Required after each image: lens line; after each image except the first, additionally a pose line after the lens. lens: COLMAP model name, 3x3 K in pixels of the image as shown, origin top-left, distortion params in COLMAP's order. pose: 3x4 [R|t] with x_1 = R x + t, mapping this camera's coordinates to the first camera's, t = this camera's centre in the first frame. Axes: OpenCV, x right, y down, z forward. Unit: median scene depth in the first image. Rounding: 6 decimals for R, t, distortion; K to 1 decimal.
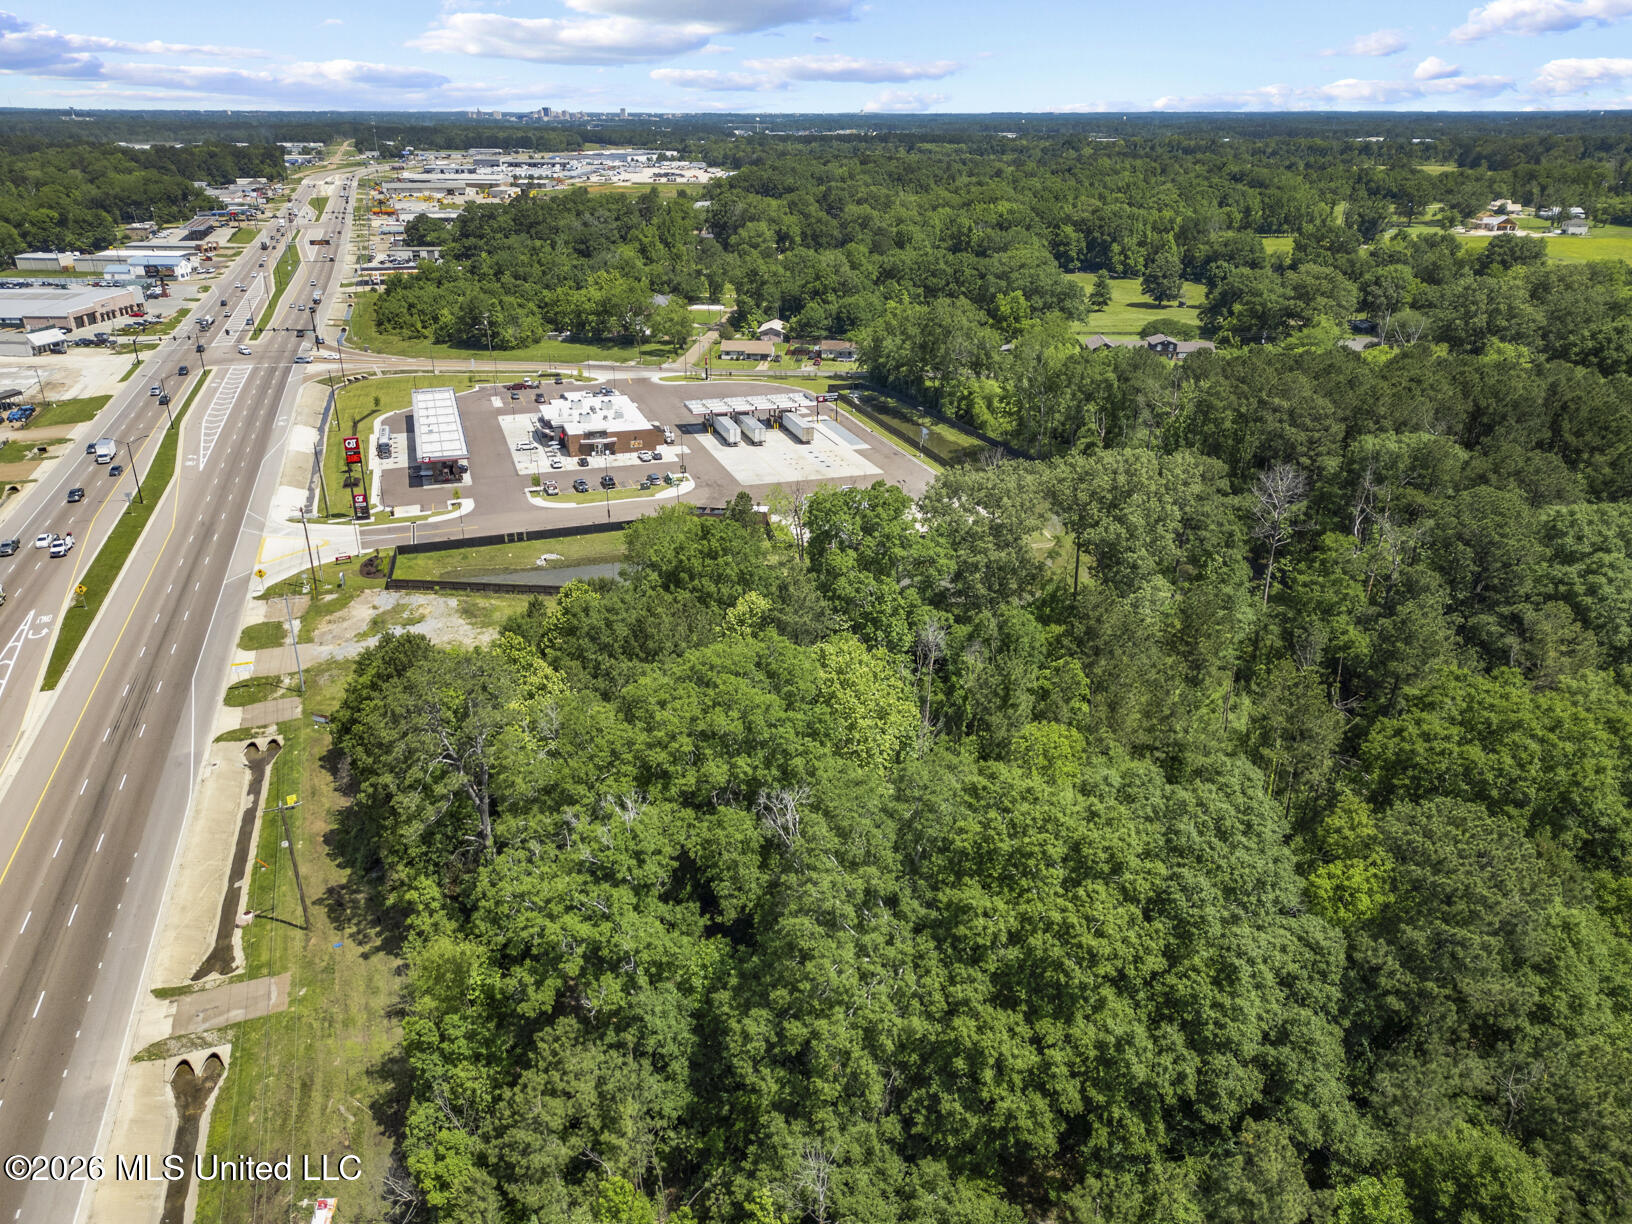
lens RADIAL K [[1177.0, 0, 816.0], [0, 1177.0, 612.0], [0, 0, 1]] dist [0.062623, -0.052038]
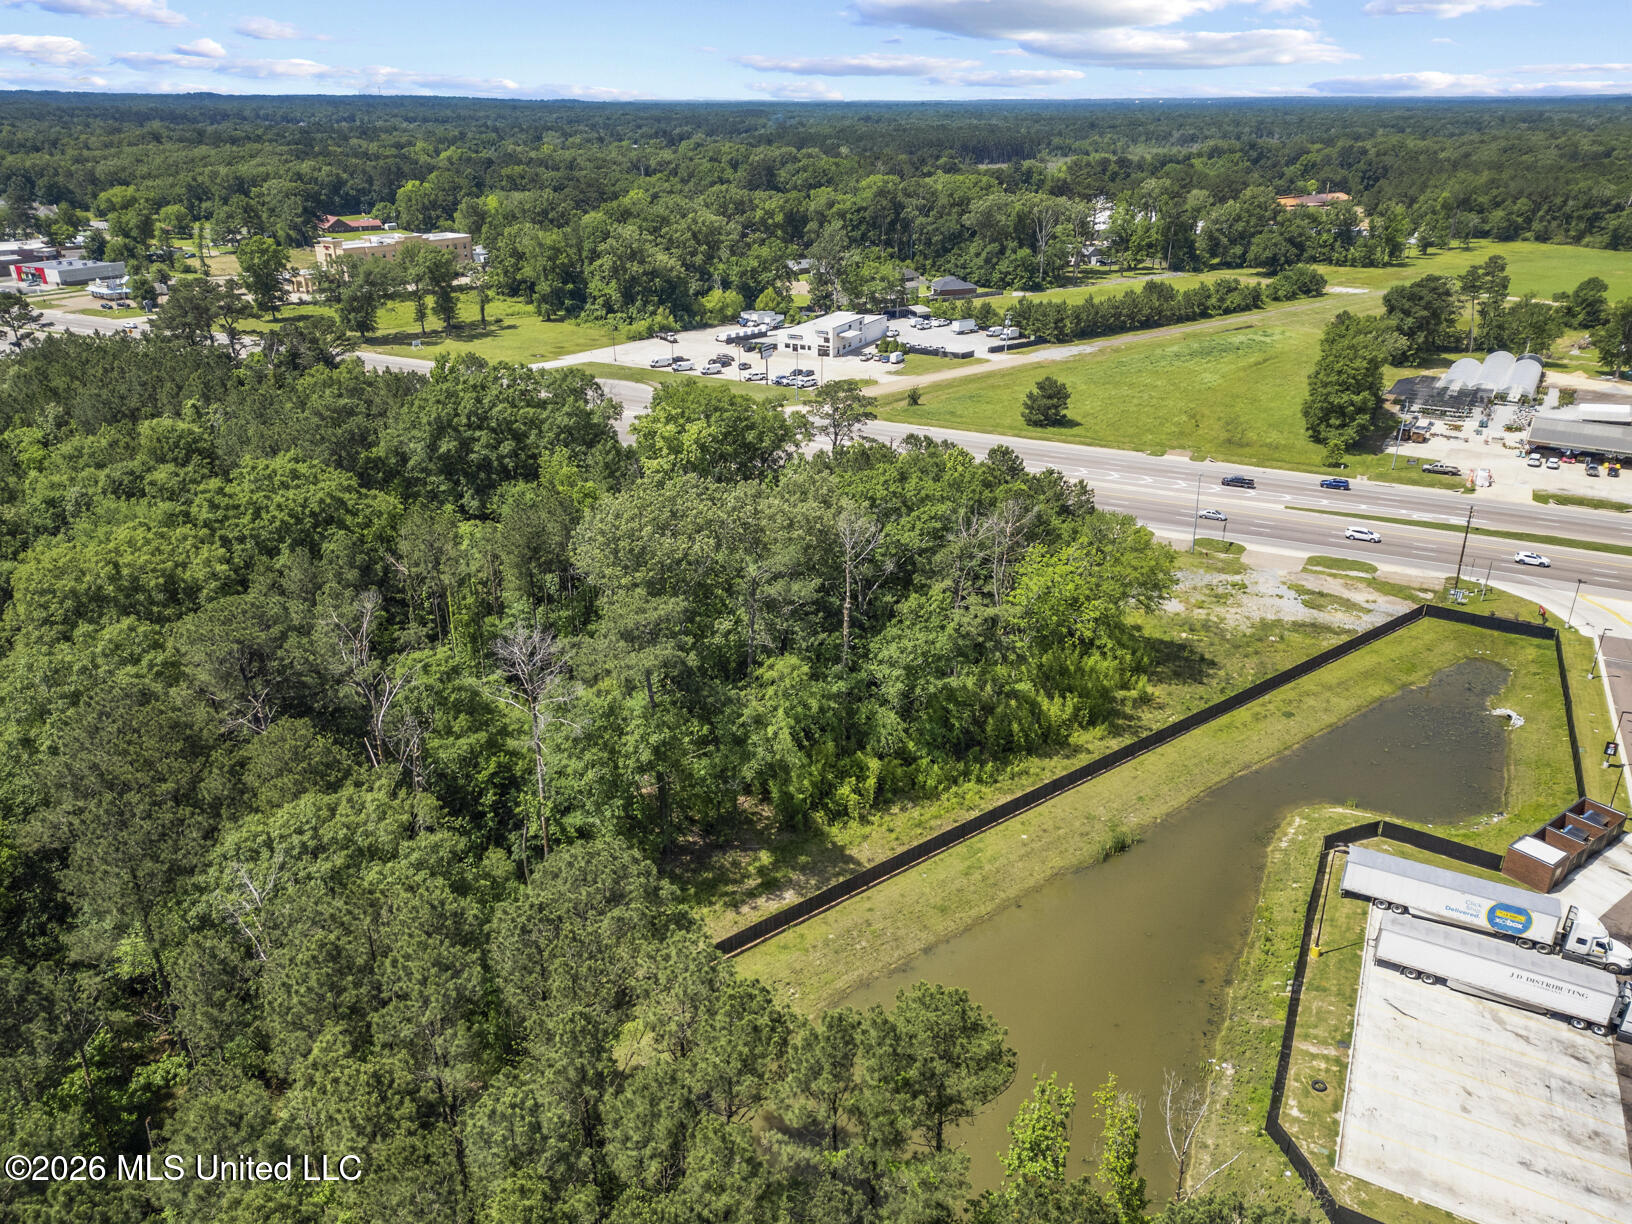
lens RADIAL K [[1162.7, 0, 825.1], [0, 1162.7, 610.1], [0, 0, 1]] dist [0.068727, -0.052596]
pose [[-0.710698, 0.284889, -0.643231, 0.602108], [-0.272963, 0.731031, 0.625368, -0.509079], [0.648382, 0.620026, -0.441778, 1.212450]]
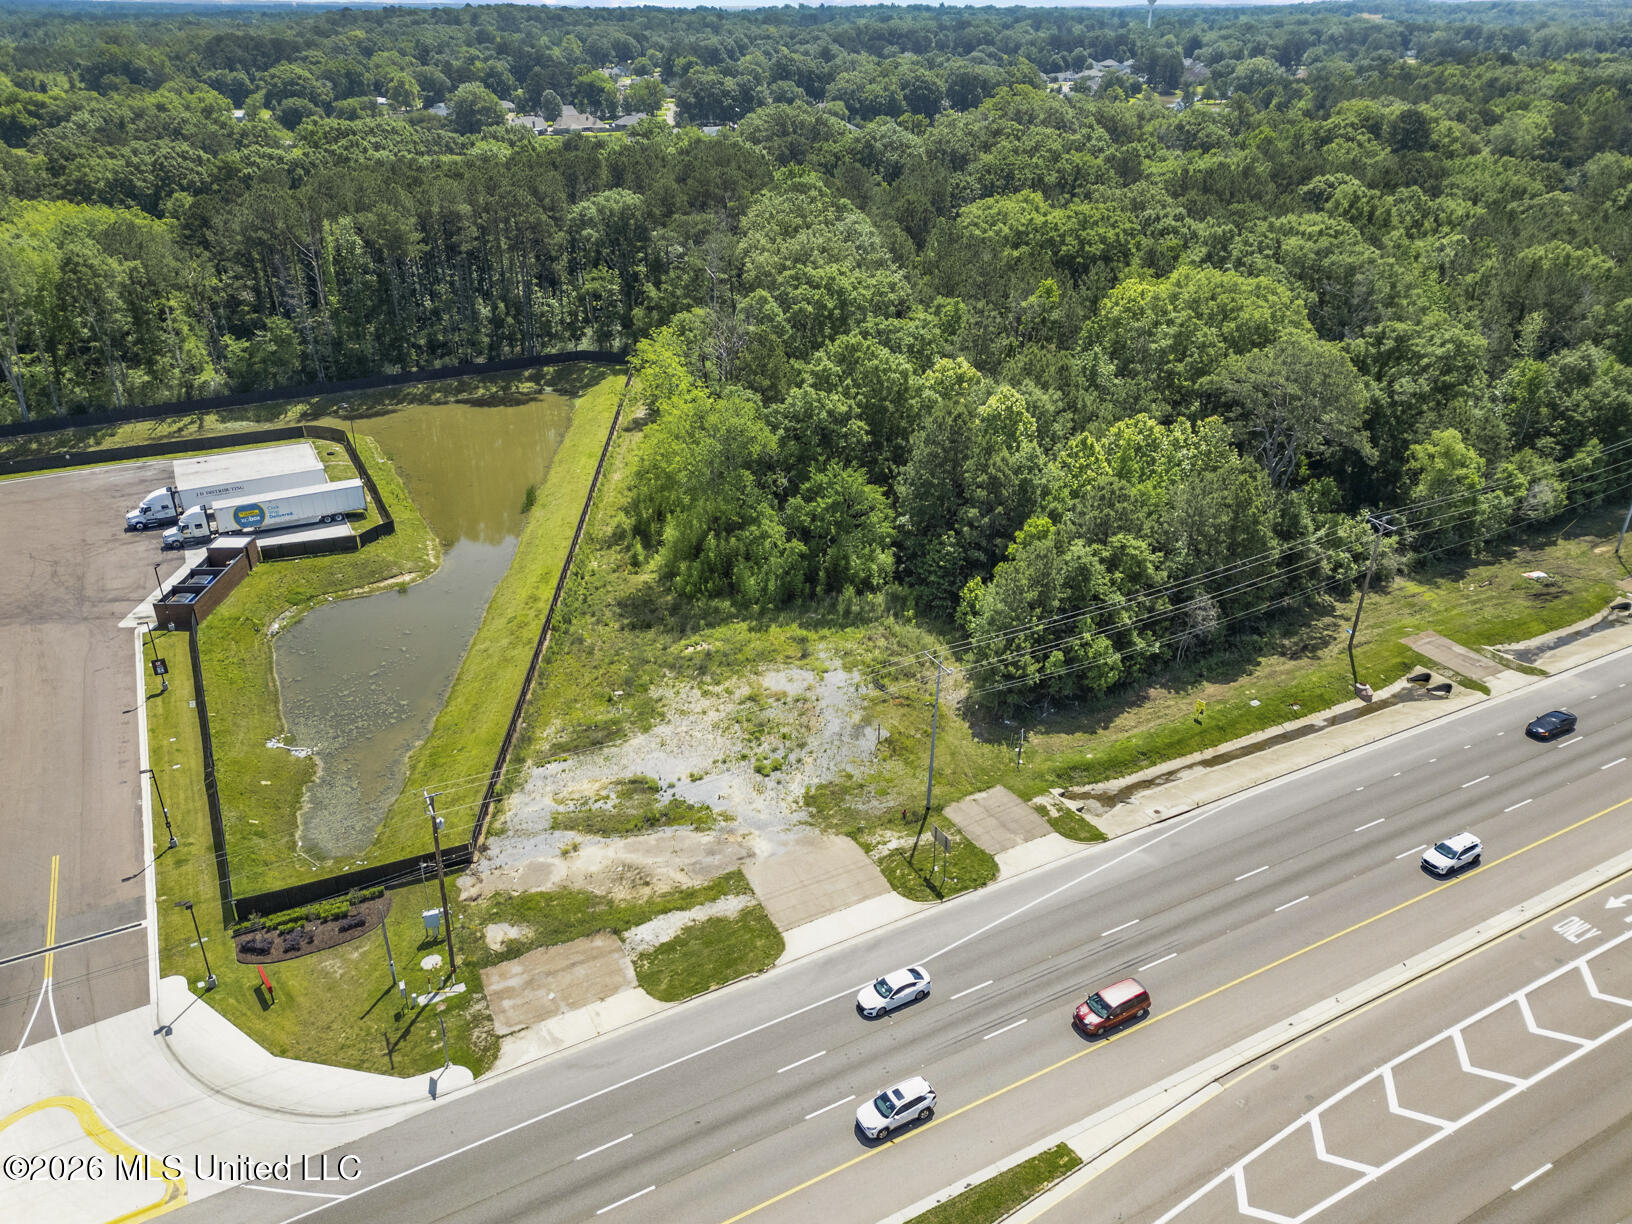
lens RADIAL K [[1166.5, 0, 820.9], [0, 1166.5, 622.3], [0, 0, 1]] dist [0.095755, -0.111842]
pose [[-0.163403, -0.453339, 0.876232, -0.832510], [0.380434, 0.790523, 0.479940, -0.296908], [-0.910258, 0.411773, 0.043291, 0.895080]]
